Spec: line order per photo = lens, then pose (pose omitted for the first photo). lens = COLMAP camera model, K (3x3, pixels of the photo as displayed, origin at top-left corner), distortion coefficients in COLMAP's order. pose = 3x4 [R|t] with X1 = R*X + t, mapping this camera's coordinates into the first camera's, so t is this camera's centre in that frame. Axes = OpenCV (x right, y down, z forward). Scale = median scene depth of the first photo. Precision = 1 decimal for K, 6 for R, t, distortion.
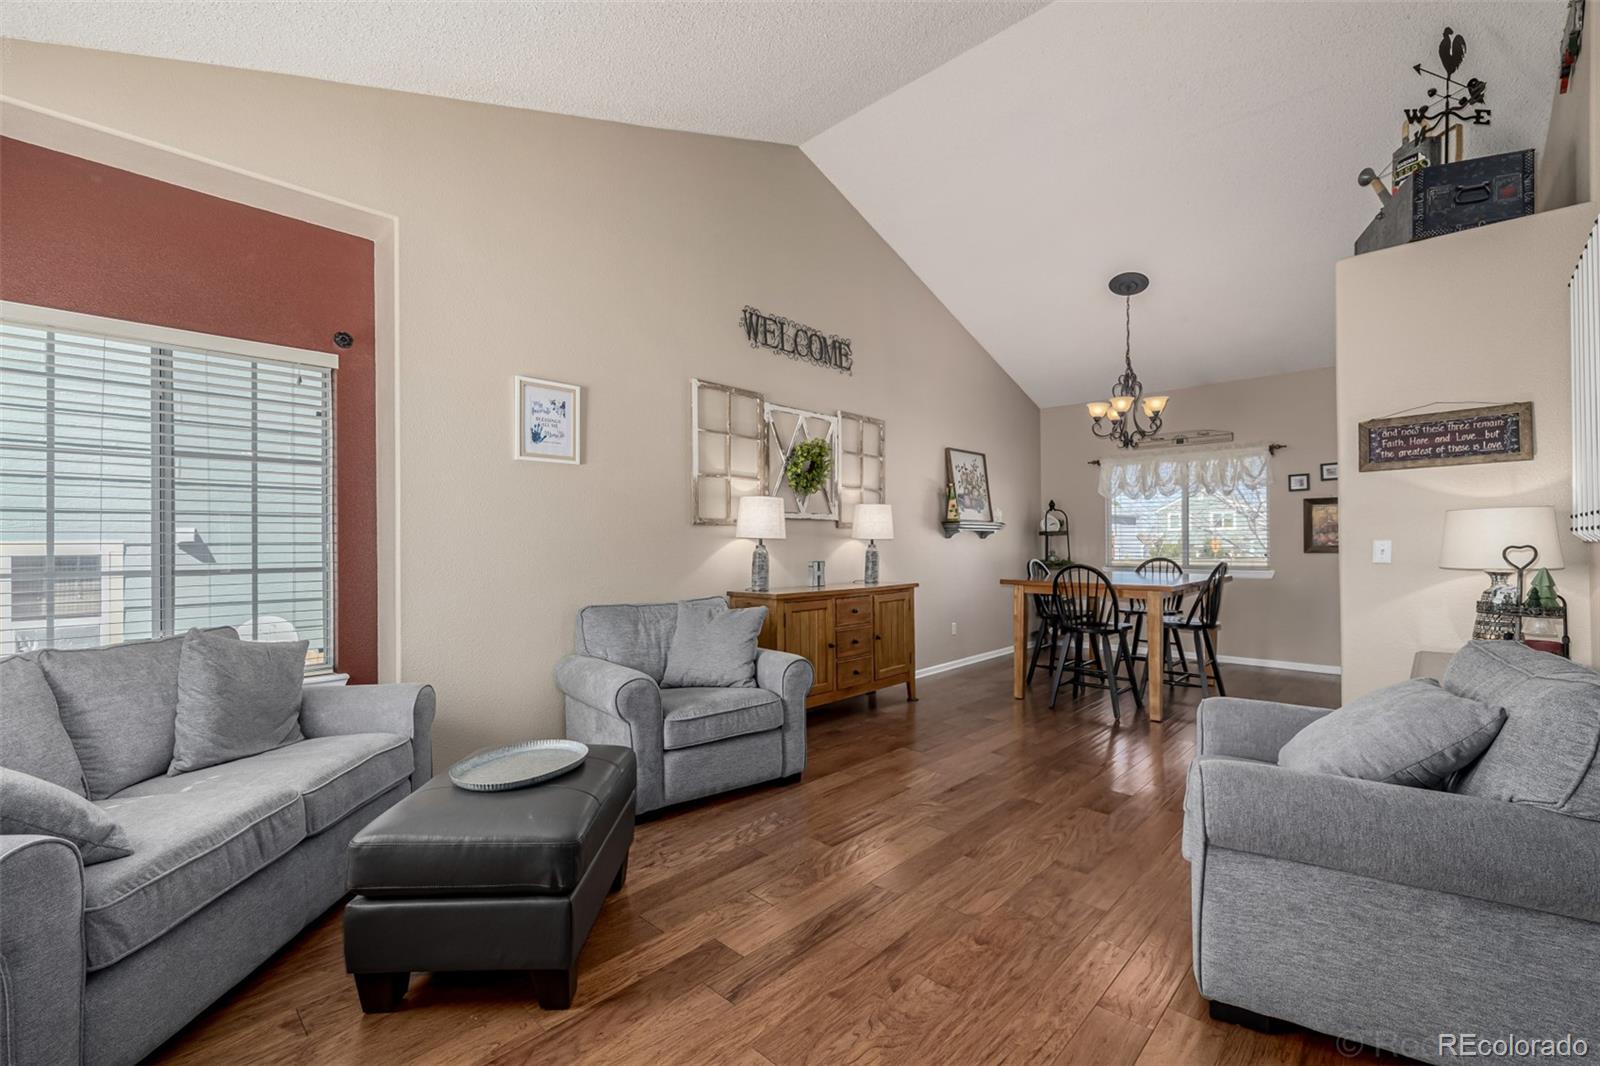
lens RADIAL K [[676.6, 0, 801.2], [0, 676.6, 541.3], [0, 0, 1]] dist [0.000778, 0.000503]
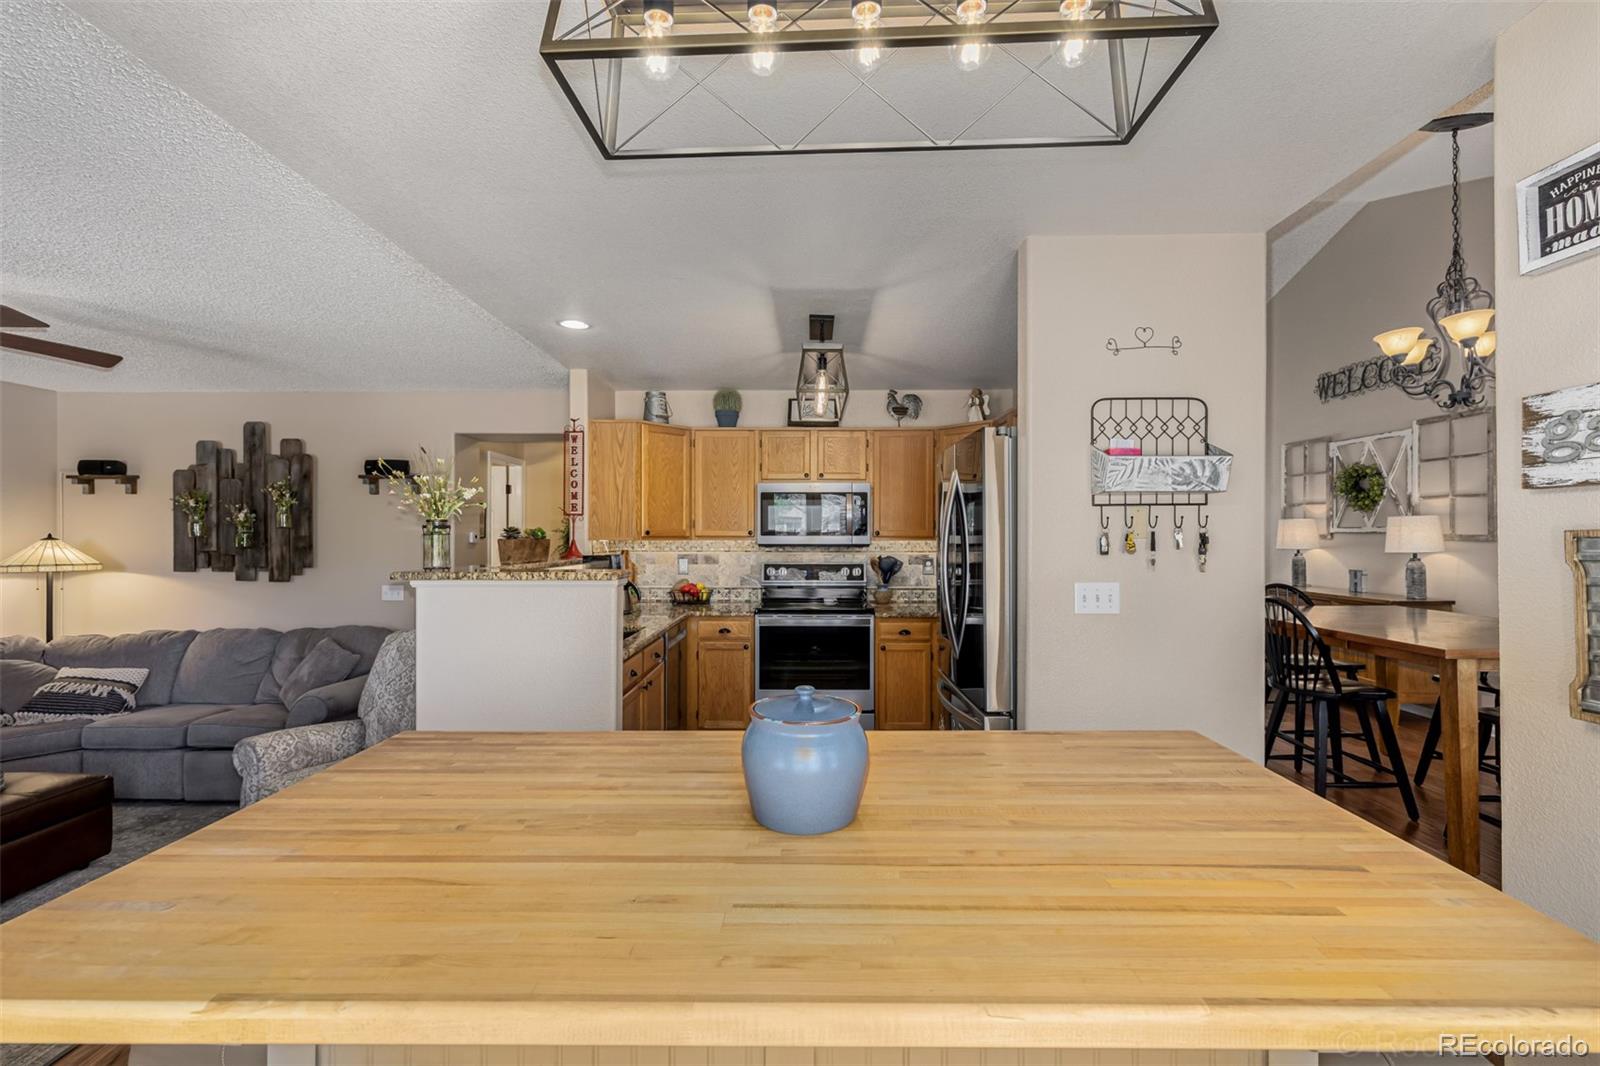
lens RADIAL K [[676.6, 0, 802.0], [0, 676.6, 529.3], [0, 0, 1]] dist [0.000778, 0.000503]
pose [[-0.734307, 0.001669, -0.678815, 1.411084], [0.007186, 0.999960, -0.005314, -0.037473], [0.678779, -0.008780, -0.734290, 1.145335]]
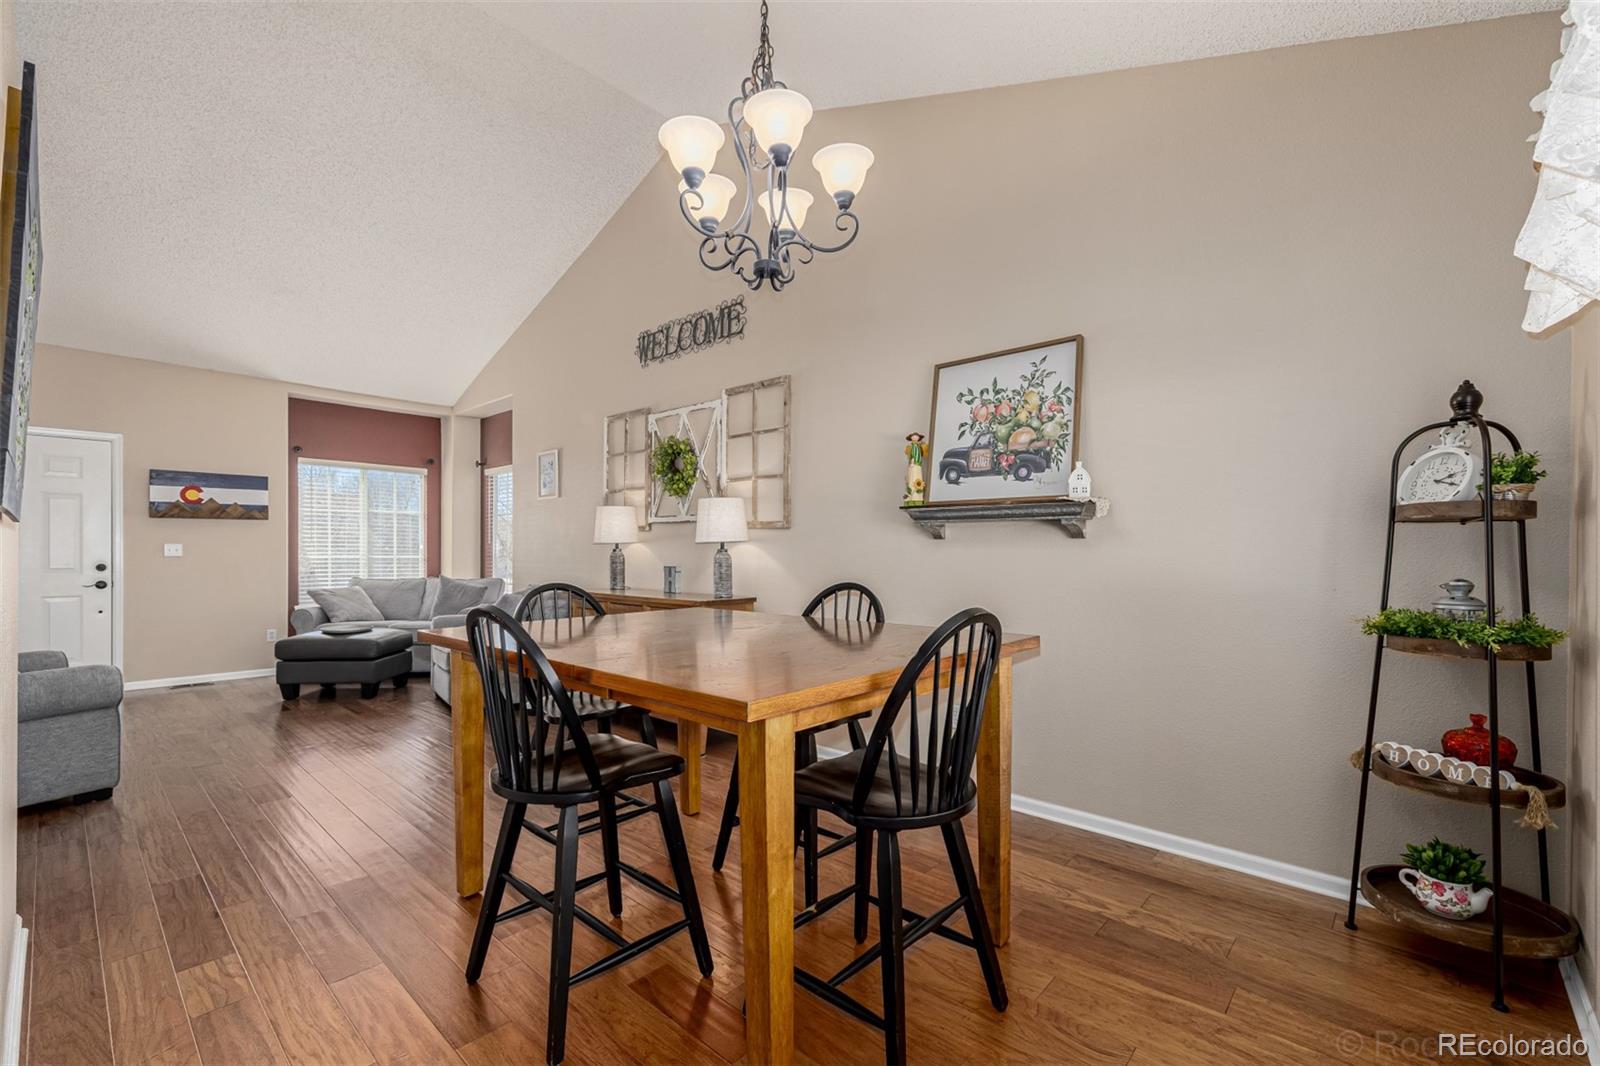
lens RADIAL K [[676.6, 0, 809.6], [0, 676.6, 555.1], [0, 0, 1]] dist [0.000778, 0.000503]
pose [[0.024125, 0.013683, -0.999615, 0.925565], [0.000347, 0.999906, 0.013695, 0.000880], [0.999709, -0.000677, 0.024118, 1.113796]]
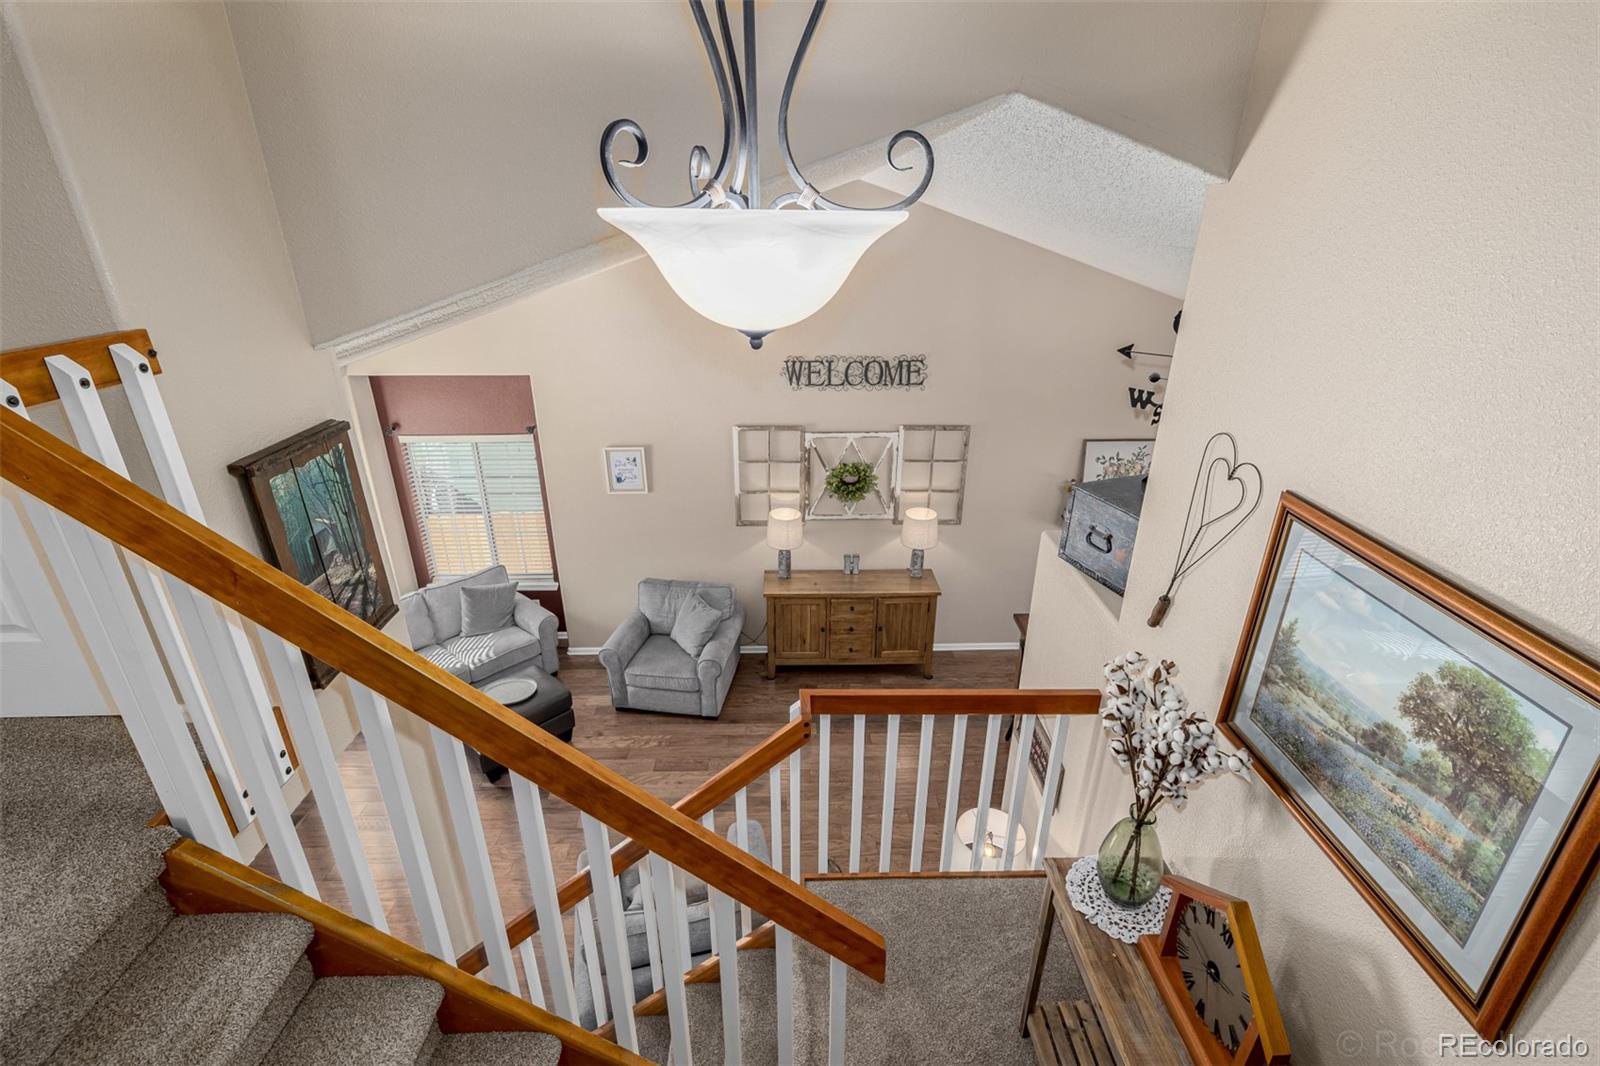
lens RADIAL K [[724.0, 0, 808.9], [0, 724.0, 529.4], [0, 0, 1]] dist [-0.015118, -0.000023]
pose [[0.707270, 0.288311, -0.645481, 0.771280], [-0.006458, 0.915656, 0.401912, -0.520772], [0.706914, -0.280091, 0.649477, 0.091177]]
